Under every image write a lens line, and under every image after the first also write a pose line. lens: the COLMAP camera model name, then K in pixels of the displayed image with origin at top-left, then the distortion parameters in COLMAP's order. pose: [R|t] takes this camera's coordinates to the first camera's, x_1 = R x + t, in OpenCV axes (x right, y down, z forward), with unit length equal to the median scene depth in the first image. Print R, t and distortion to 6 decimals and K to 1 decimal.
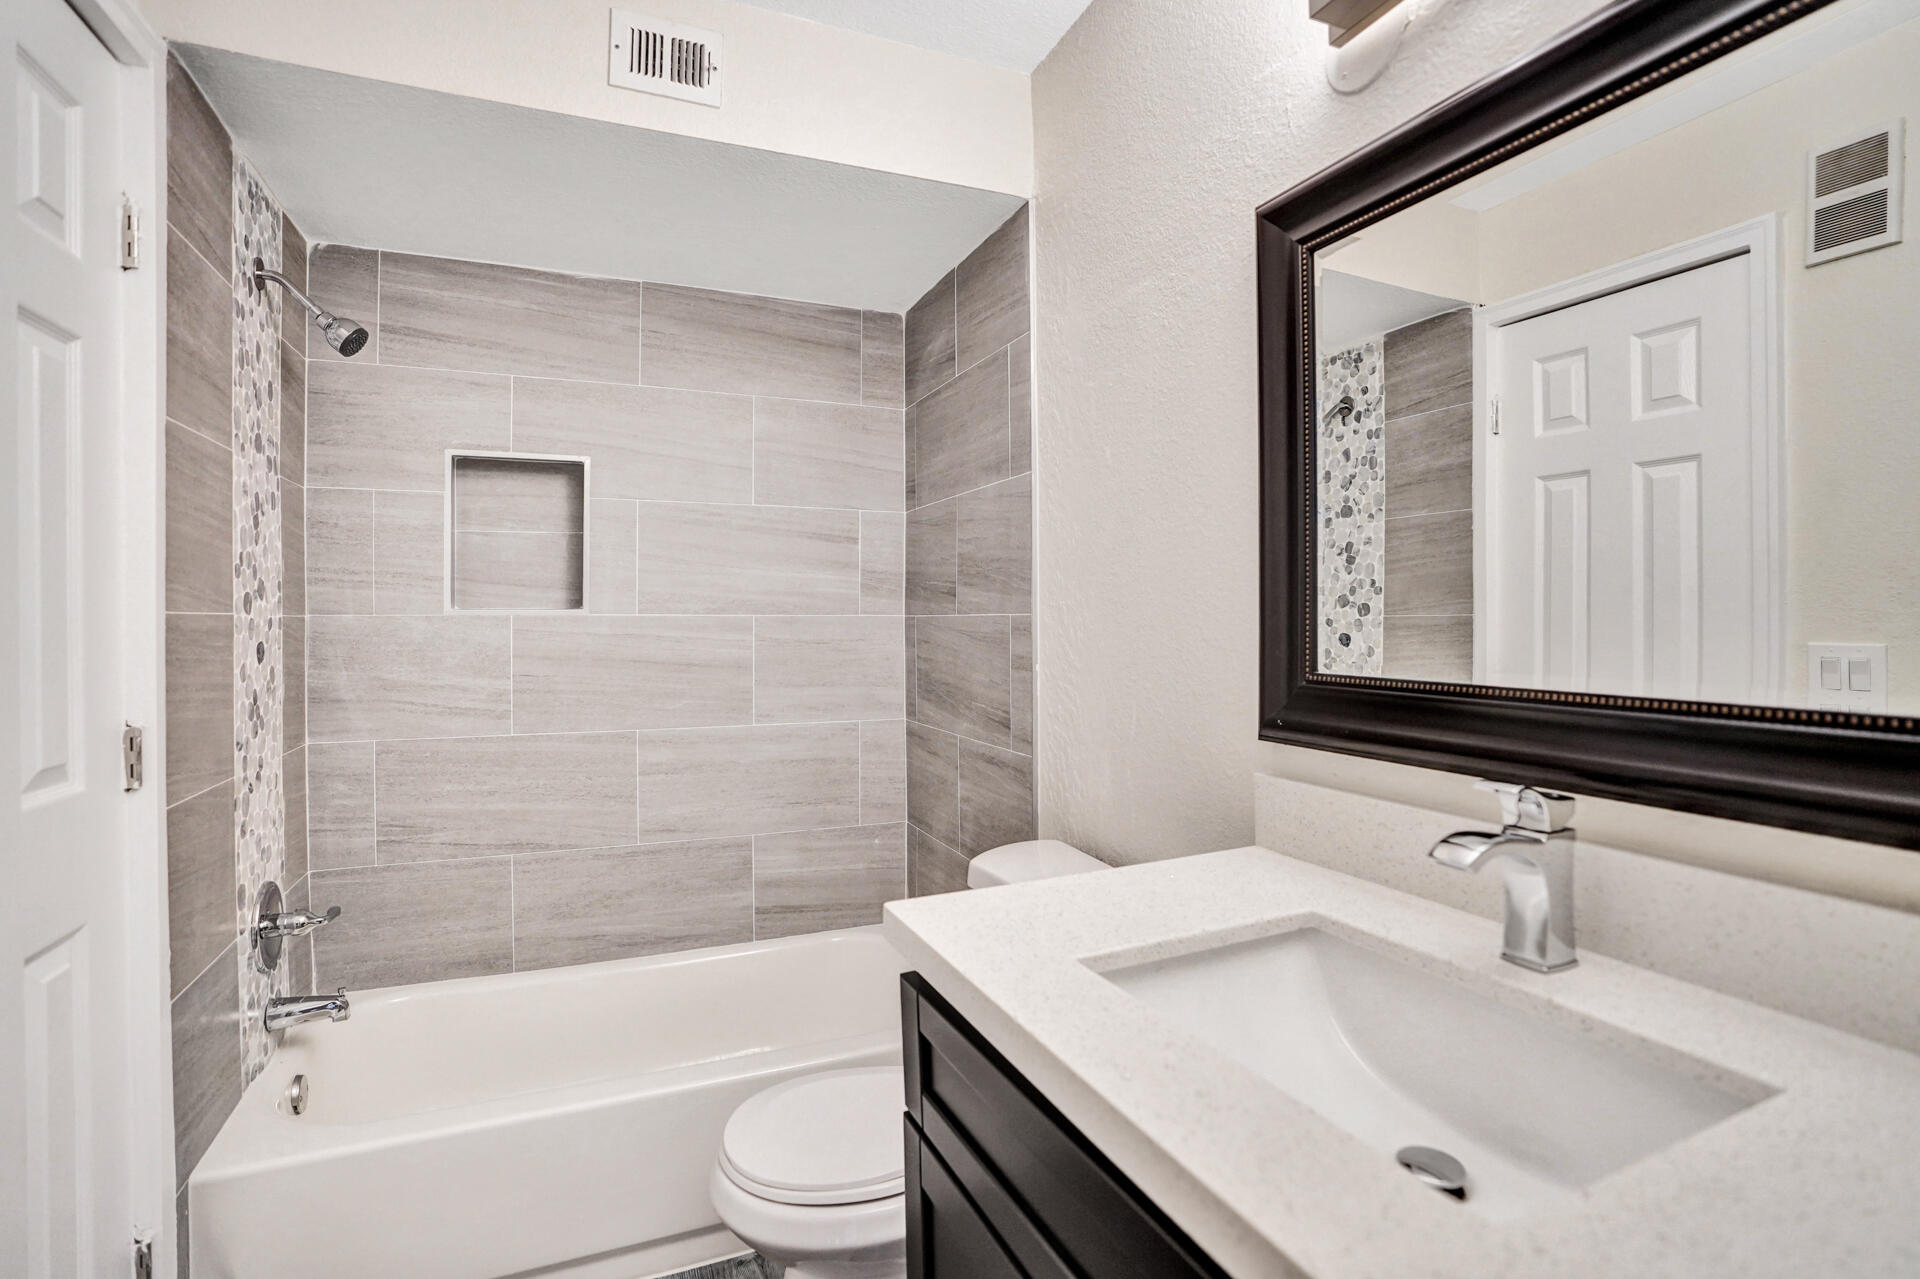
lens RADIAL K [[912.2, 0, 972.5], [0, 912.2, 615.1], [0, 0, 1]] dist [-0.069974, 0.025349]
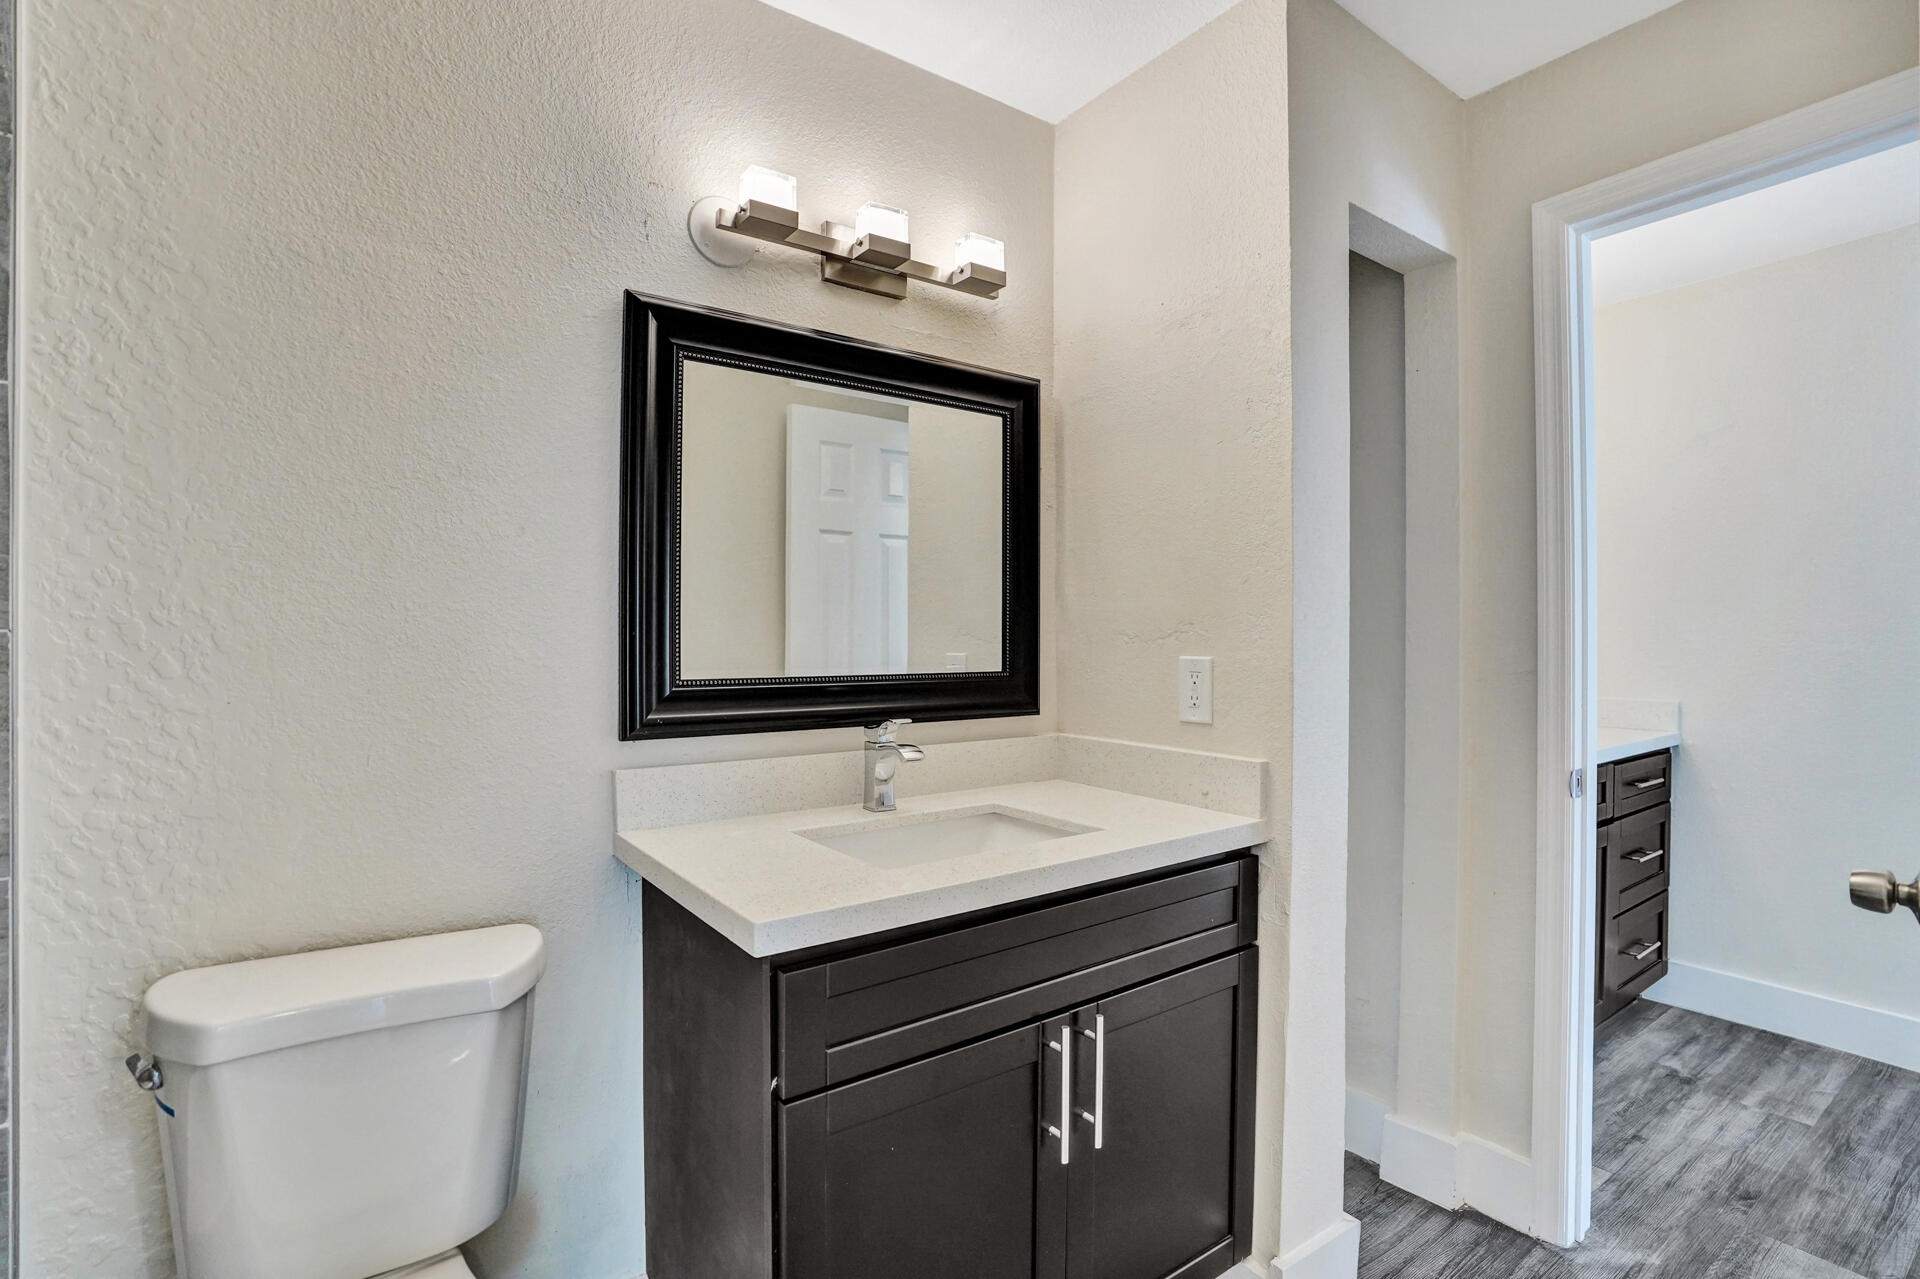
lens RADIAL K [[902.5, 0, 956.3], [0, 902.5, 639.7], [0, 0, 1]] dist [-0.063494, 0.025928]
pose [[-0.208387, 0.001687, 0.978045, -0.945145], [-0.004212, 0.999988, -0.002622, 0.007007], [-0.978037, -0.004666, -0.208377, 0.843166]]
